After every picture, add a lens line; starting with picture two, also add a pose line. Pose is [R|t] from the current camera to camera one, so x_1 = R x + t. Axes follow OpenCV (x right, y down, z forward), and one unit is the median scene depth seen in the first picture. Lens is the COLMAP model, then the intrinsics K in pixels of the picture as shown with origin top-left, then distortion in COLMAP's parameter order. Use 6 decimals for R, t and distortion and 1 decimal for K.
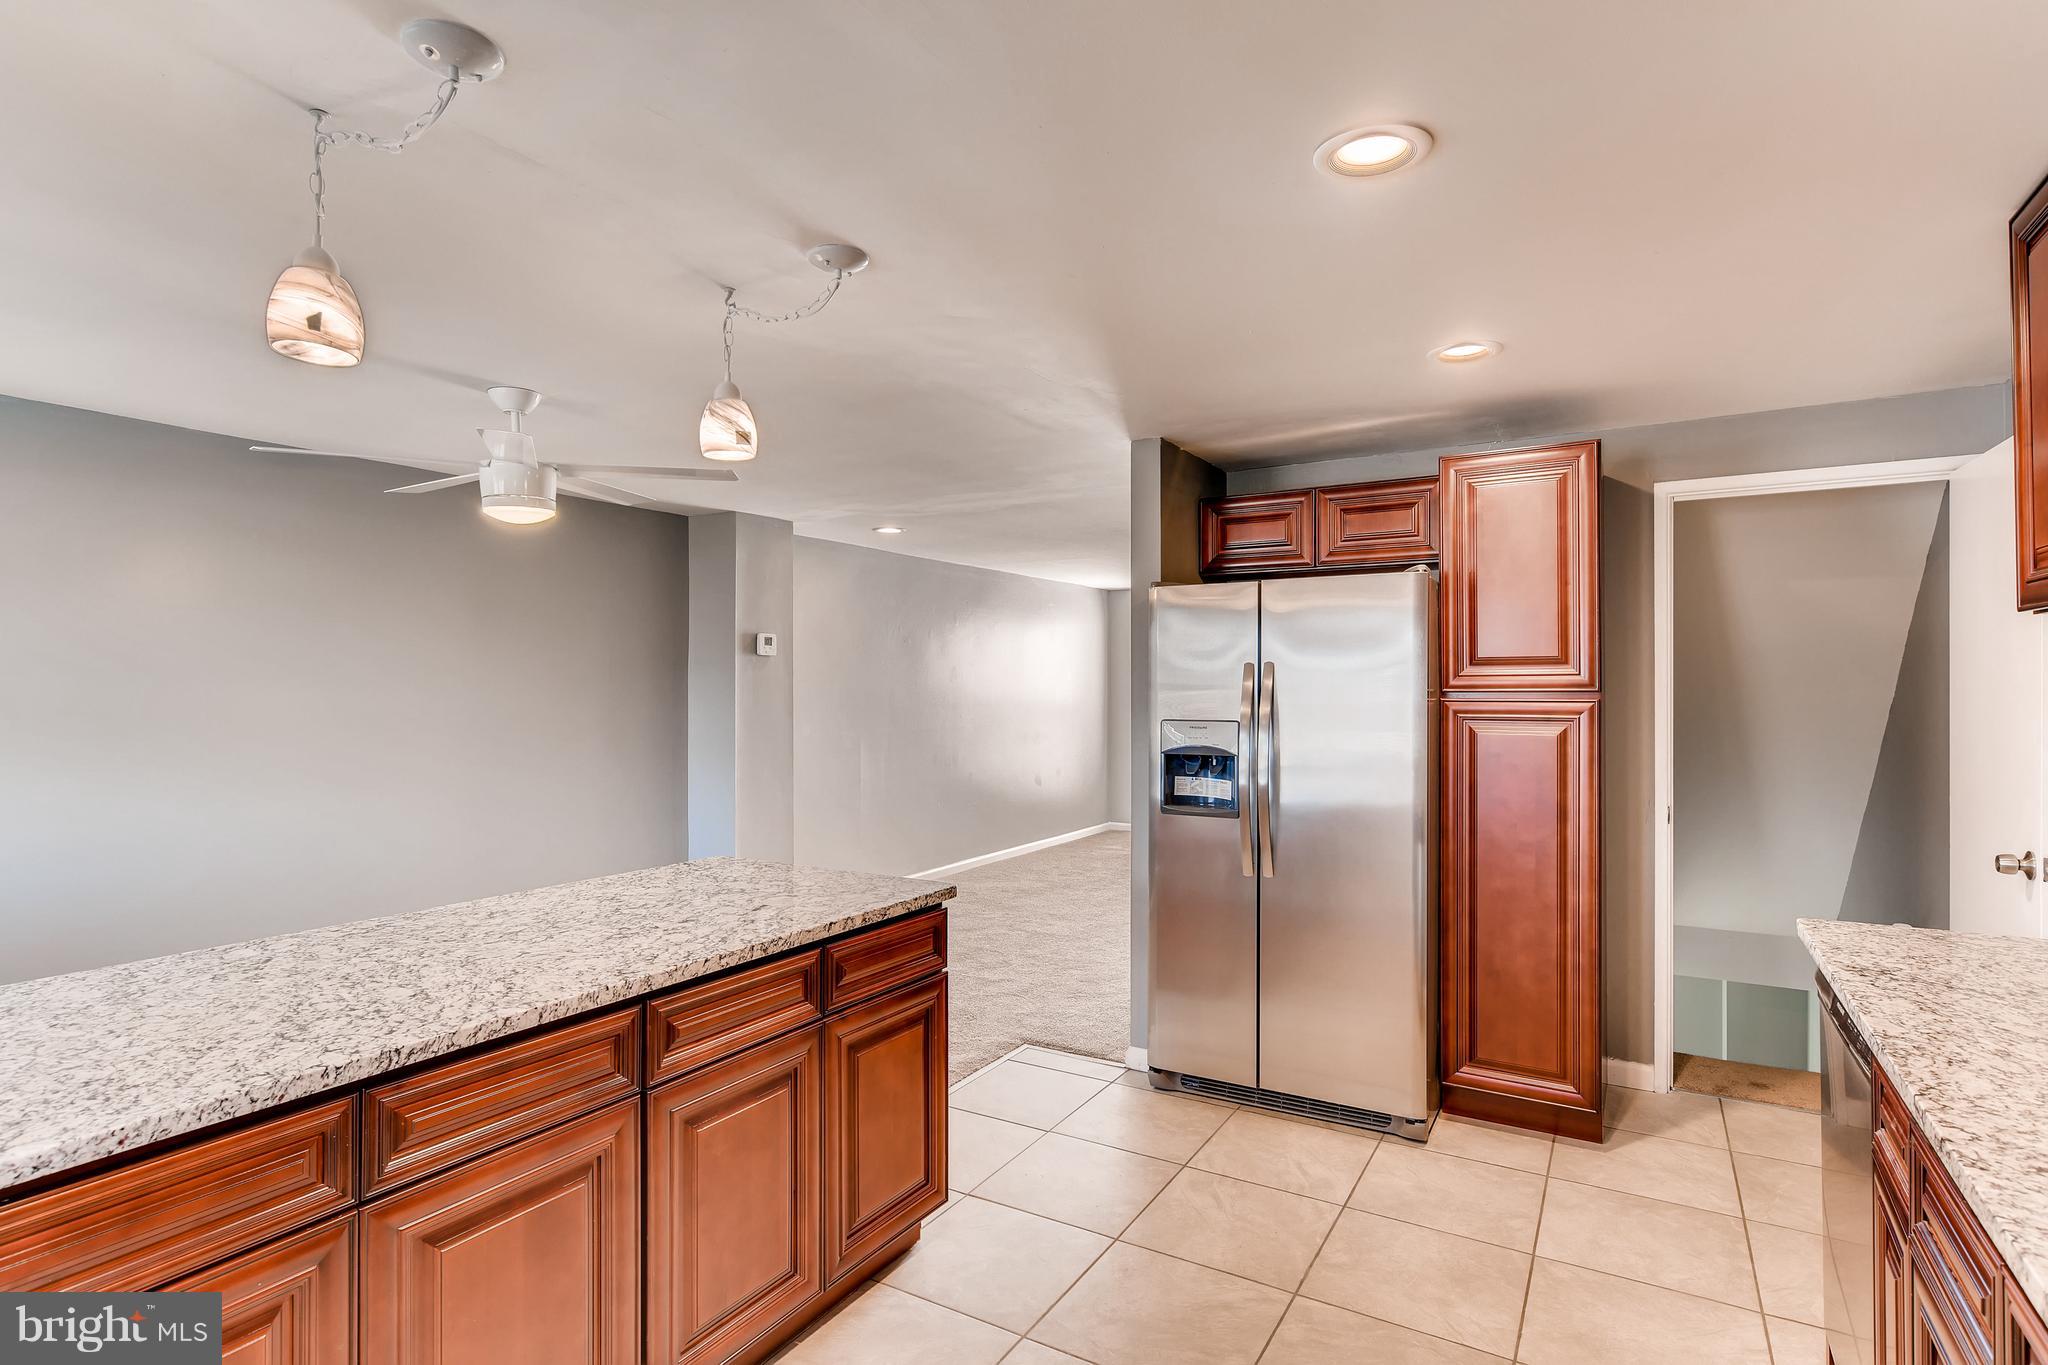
lens RADIAL K [[1019.6, 0, 1023.2], [0, 1019.6, 690.0], [0, 0, 1]] dist [0.002397, 0.000397]
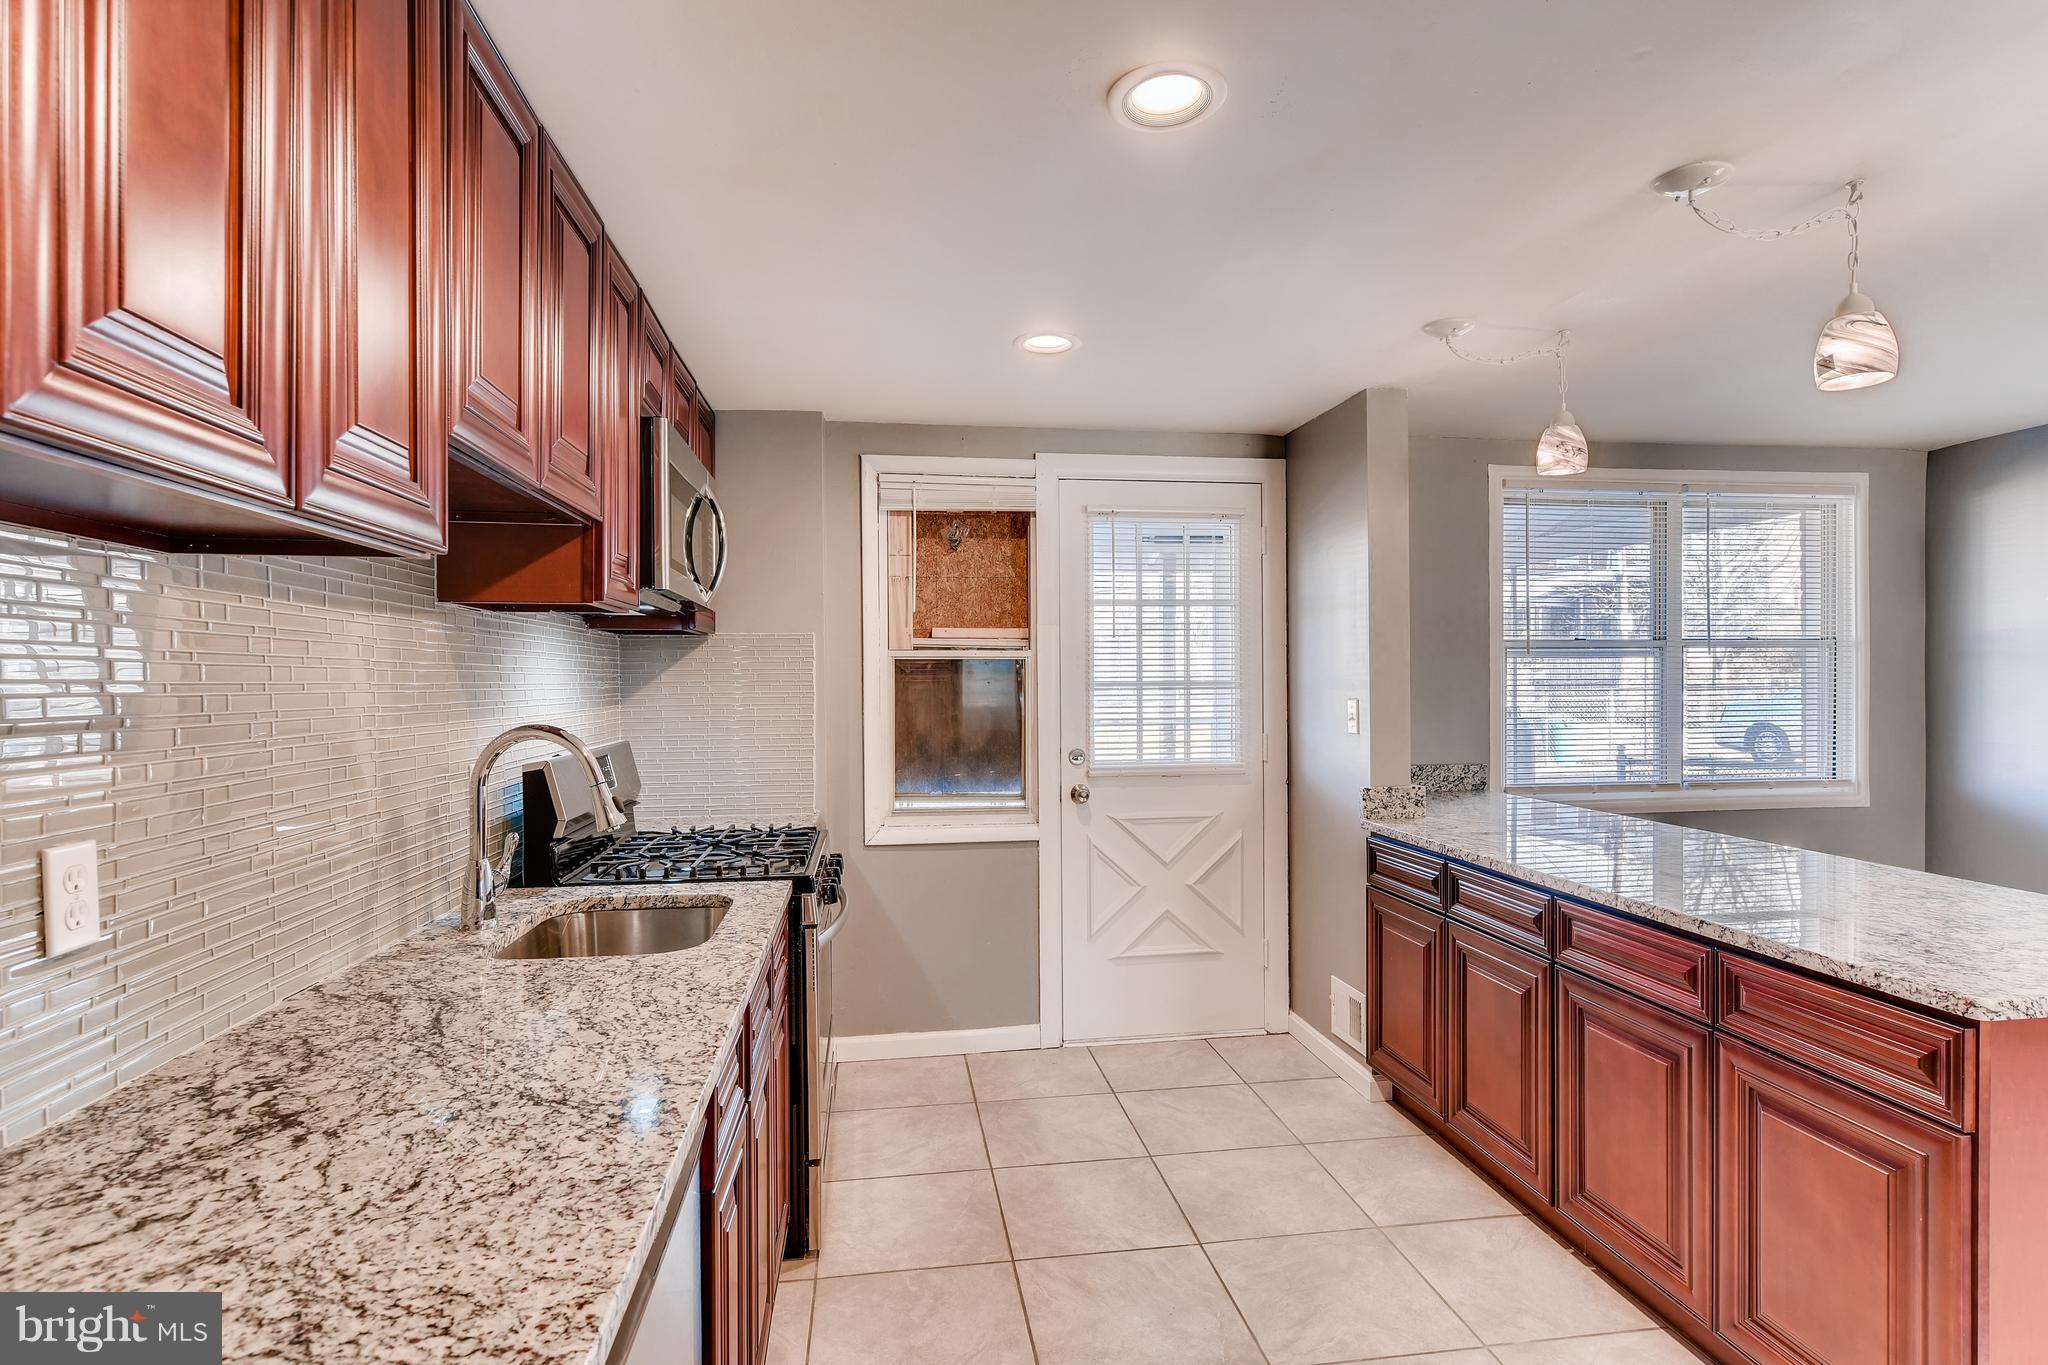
lens RADIAL K [[1019.6, 0, 1028.6], [0, 1019.6, 678.1], [0, 0, 1]] dist [0.002397, 0.000397]
pose [[-0.769633, 0.008532, -0.638430, 0.940758], [0.009651, 0.999952, 0.001729, 0.008610], [0.638414, -0.004831, -0.769678, 1.474032]]
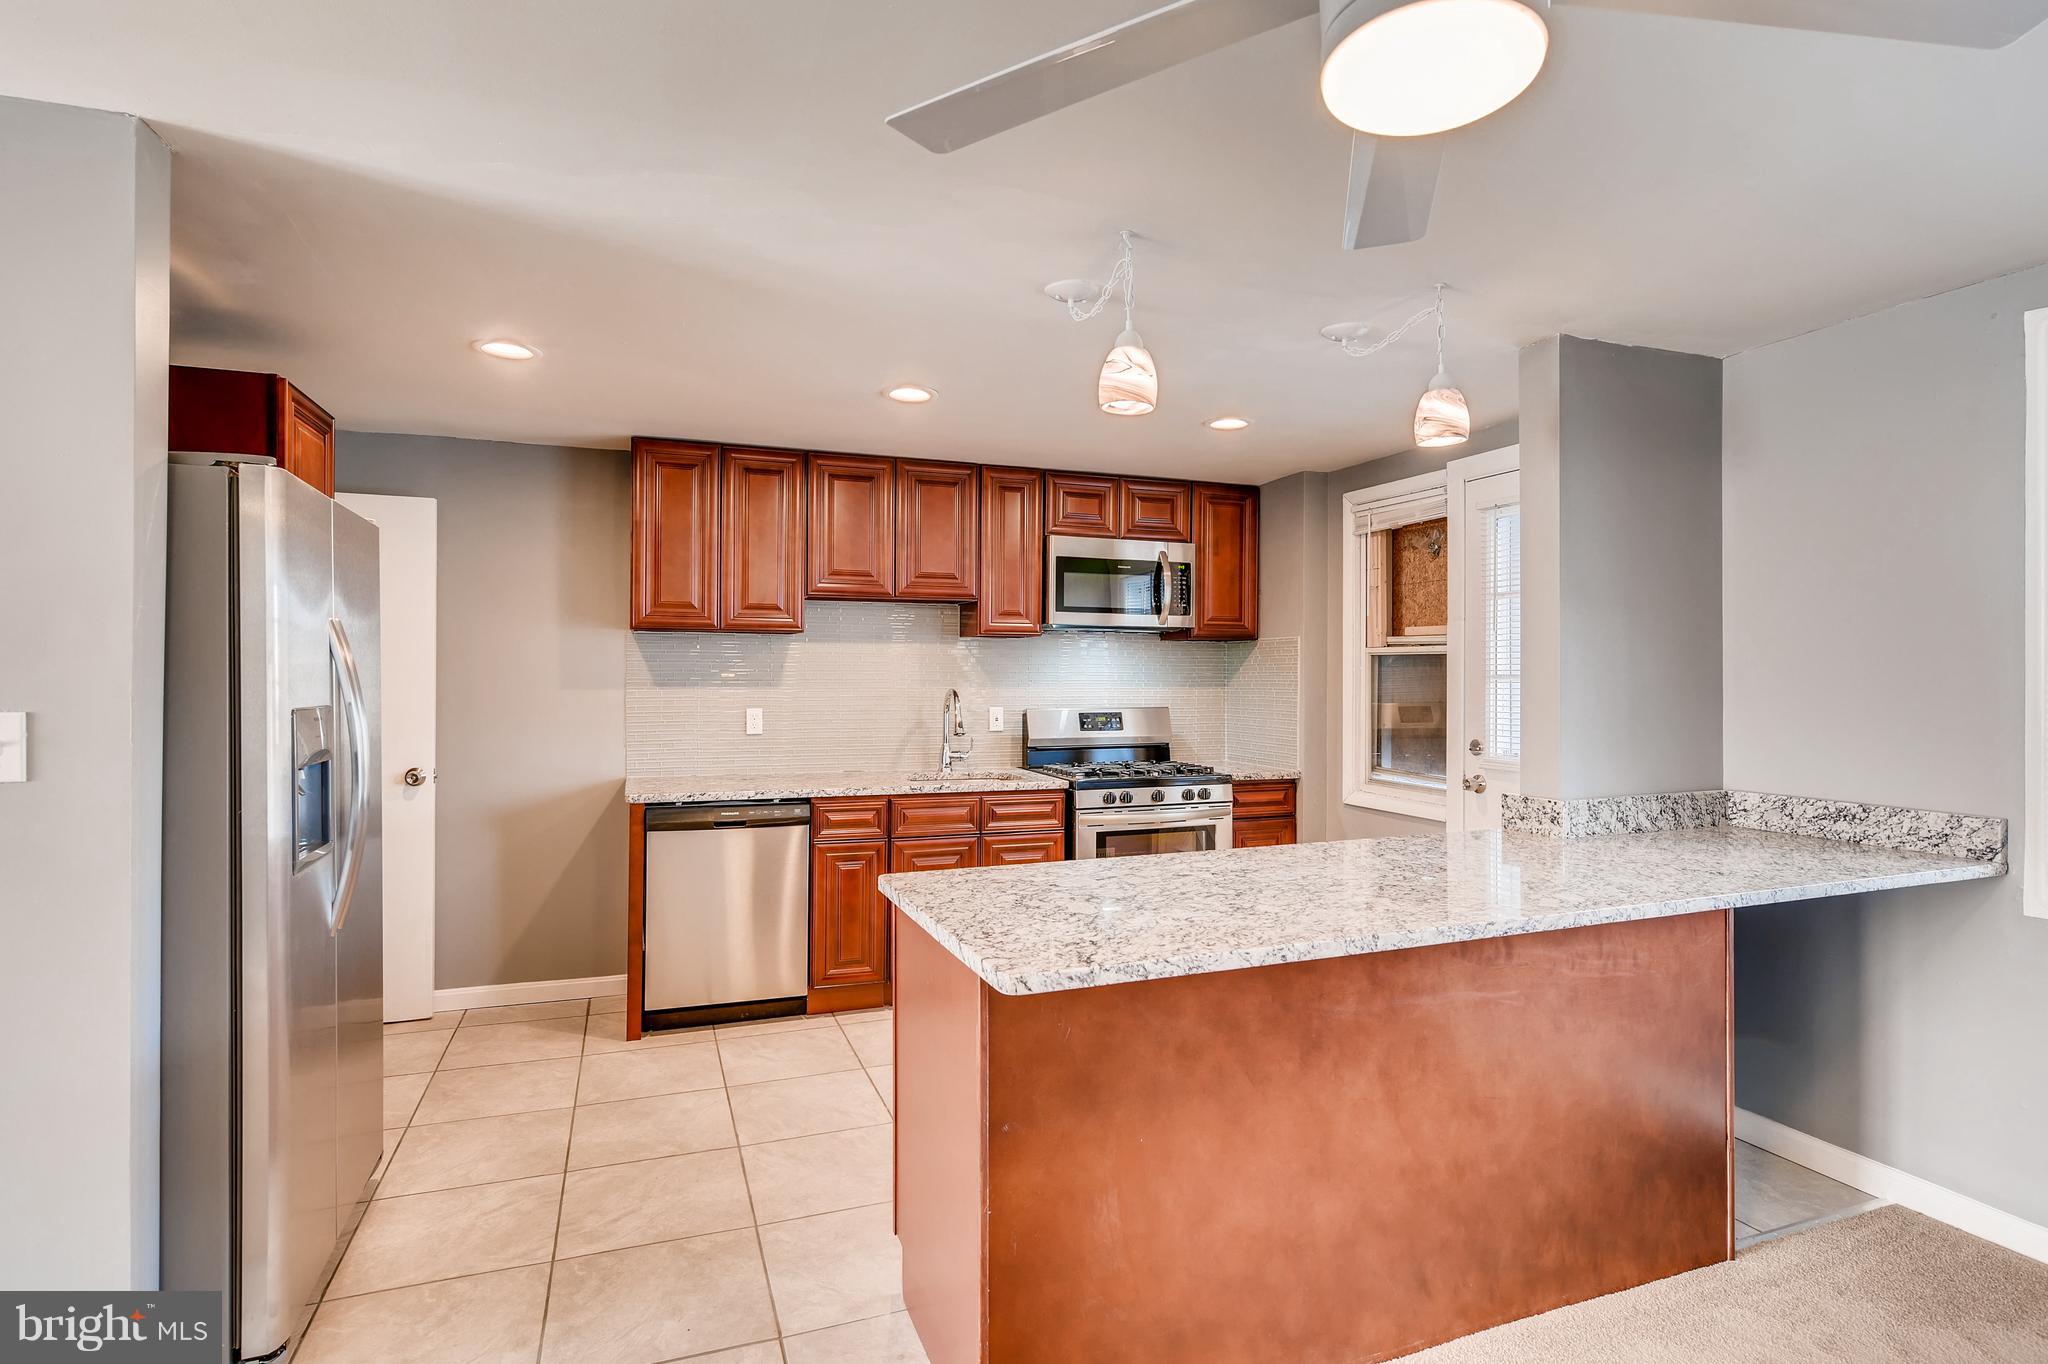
lens RADIAL K [[1019.6, 0, 1025.3], [0, 1019.6, 674.4], [0, 0, 1]] dist [0.002397, 0.000397]
pose [[-0.780609, 0.003675, 0.625008, -0.968470], [0.002045, 0.999992, -0.003327, 0.025008], [-0.625016, -0.001319, -0.780611, 2.162088]]
